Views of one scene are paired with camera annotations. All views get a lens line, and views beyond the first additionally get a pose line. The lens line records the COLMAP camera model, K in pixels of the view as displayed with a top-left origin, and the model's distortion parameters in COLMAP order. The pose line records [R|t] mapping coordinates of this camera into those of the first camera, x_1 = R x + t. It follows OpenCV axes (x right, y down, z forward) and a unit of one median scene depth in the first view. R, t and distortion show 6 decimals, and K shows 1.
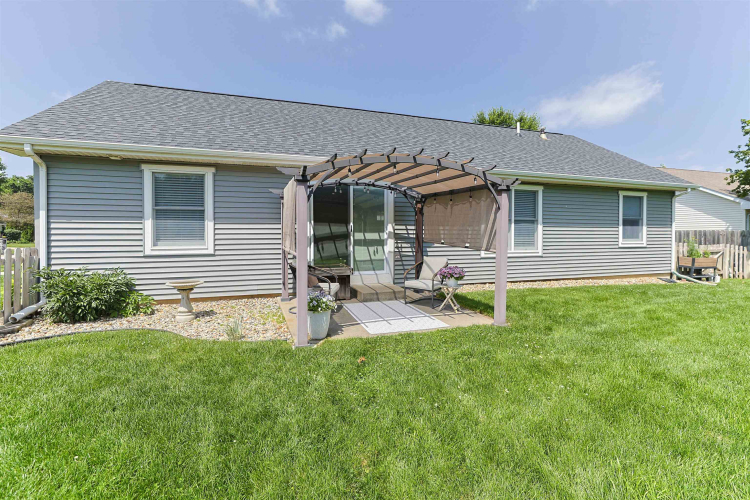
lens RADIAL K [[361.3, 0, 377.7], [0, 361.3, 232.3], [0, 0, 1]] dist [-0.003424, -0.000181]
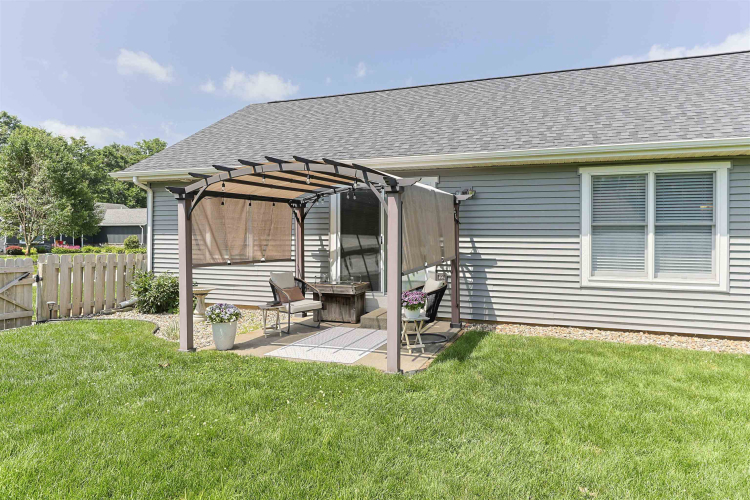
lens RADIAL K [[492.7, 0, 378.4], [0, 492.7, 240.4], [0, 0, 1]] dist [-0.000422, 0.001169]
pose [[0.765801, 0.007134, -0.643038, 0.657224], [-0.005537, 0.999975, 0.004499, -0.016054], [0.643054, 0.000115, 0.765821, 0.128476]]
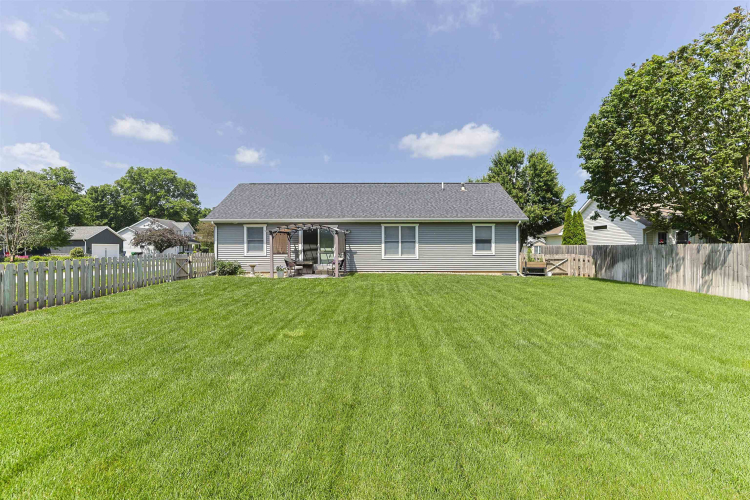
lens RADIAL K [[364.1, 0, 384.2], [0, 364.1, 248.2], [0, 0, 1]] dist [-0.005776, -0.000282]
pose [[0.946071, -0.004402, -0.323930, 1.147234], [0.005155, 0.999986, 0.001465, 0.001209], [0.323919, -0.003055, 0.946080, -1.178134]]
